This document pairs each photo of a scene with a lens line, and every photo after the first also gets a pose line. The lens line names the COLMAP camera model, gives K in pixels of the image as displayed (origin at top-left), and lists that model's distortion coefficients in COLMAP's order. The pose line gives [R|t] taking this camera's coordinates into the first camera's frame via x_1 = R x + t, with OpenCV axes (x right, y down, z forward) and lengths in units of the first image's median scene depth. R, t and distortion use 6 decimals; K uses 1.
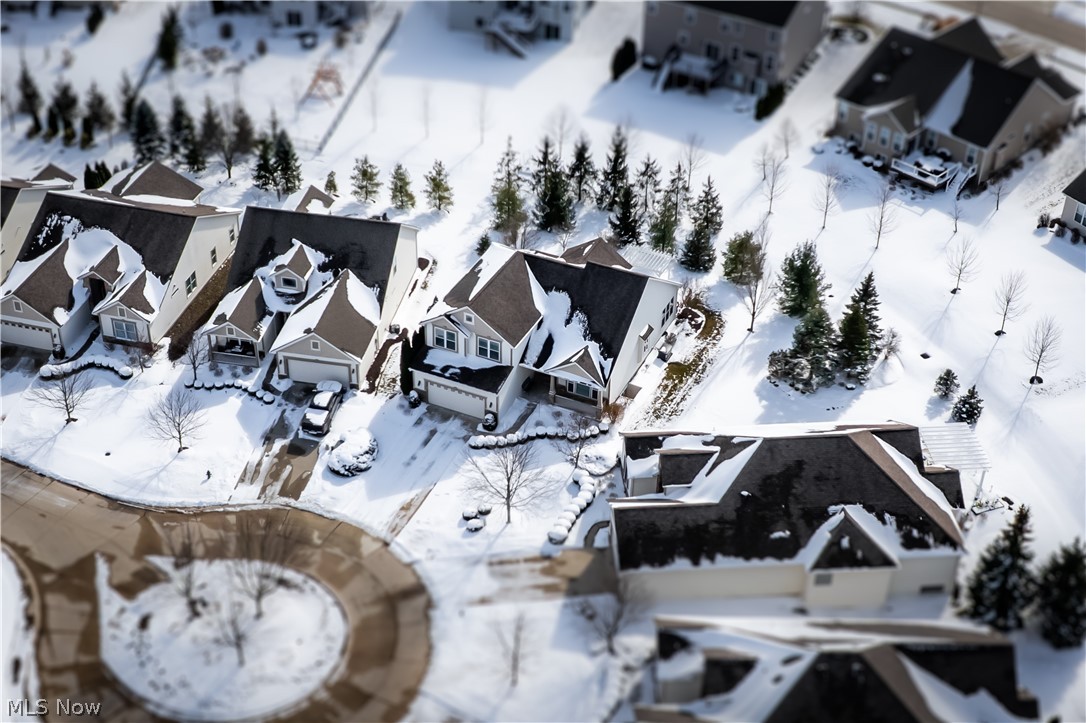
lens RADIAL K [[1551.3, 0, 653.7], [0, 1551.3, 361.3], [0, 0, 1]] dist [0.016091, 0.009395]
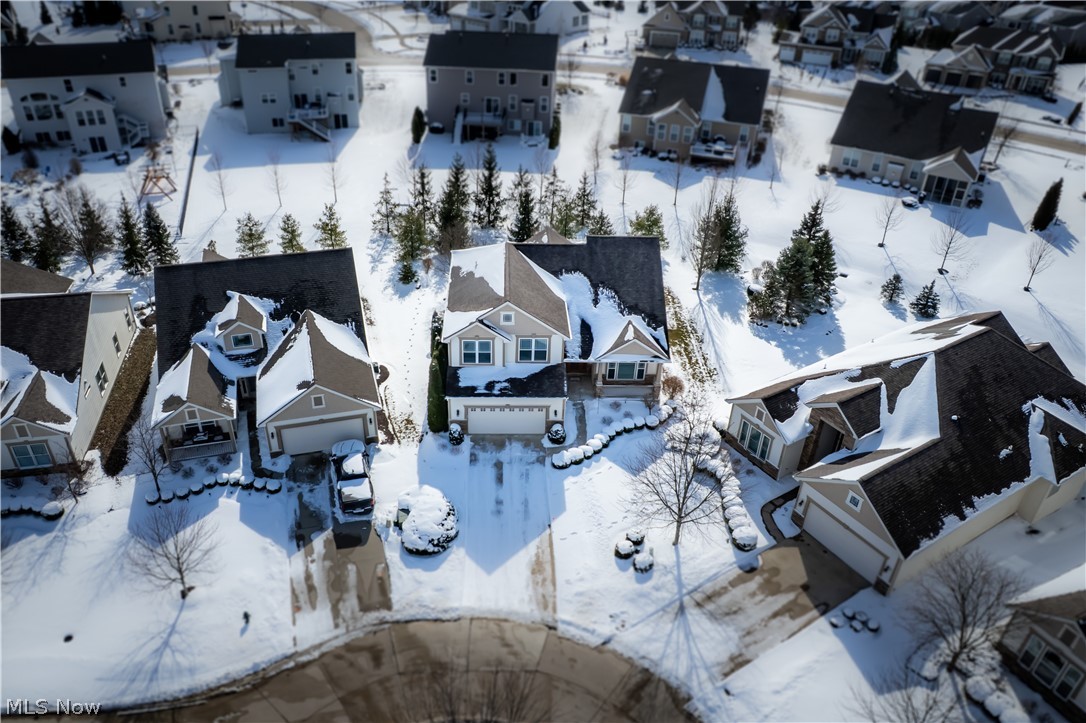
lens RADIAL K [[777.4, 0, 543.0], [0, 777.4, 361.5], [0, 0, 1]] dist [-0.031235, 0.004468]
pose [[0.908662, -0.244205, 0.338669, -0.239593], [0.257104, 0.966358, 0.006995, -0.003308], [-0.328984, 0.080717, 0.940880, 0.593695]]
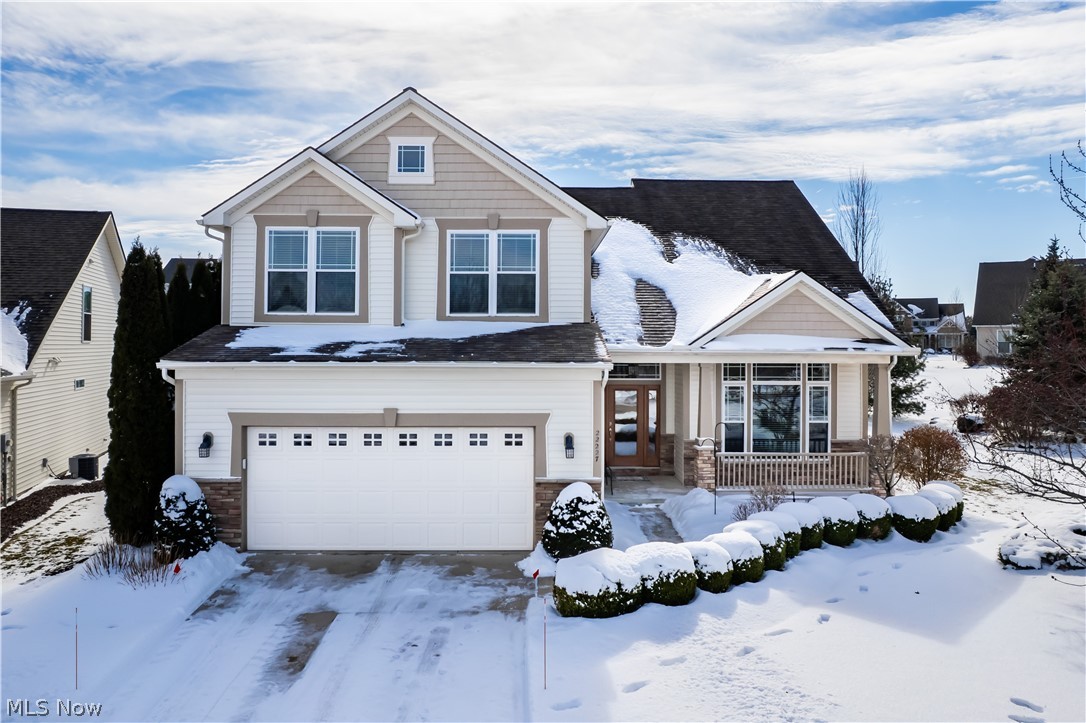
lens RADIAL K [[777.4, 0, 543.0], [0, 777.4, 361.5], [0, 0, 1]] dist [-0.031235, 0.004468]
pose [[0.918681, -0.057164, 0.390843, -0.147923], [0.265930, 0.821149, -0.504971, 0.071921], [-0.292074, 0.567843, 0.769576, 0.886405]]
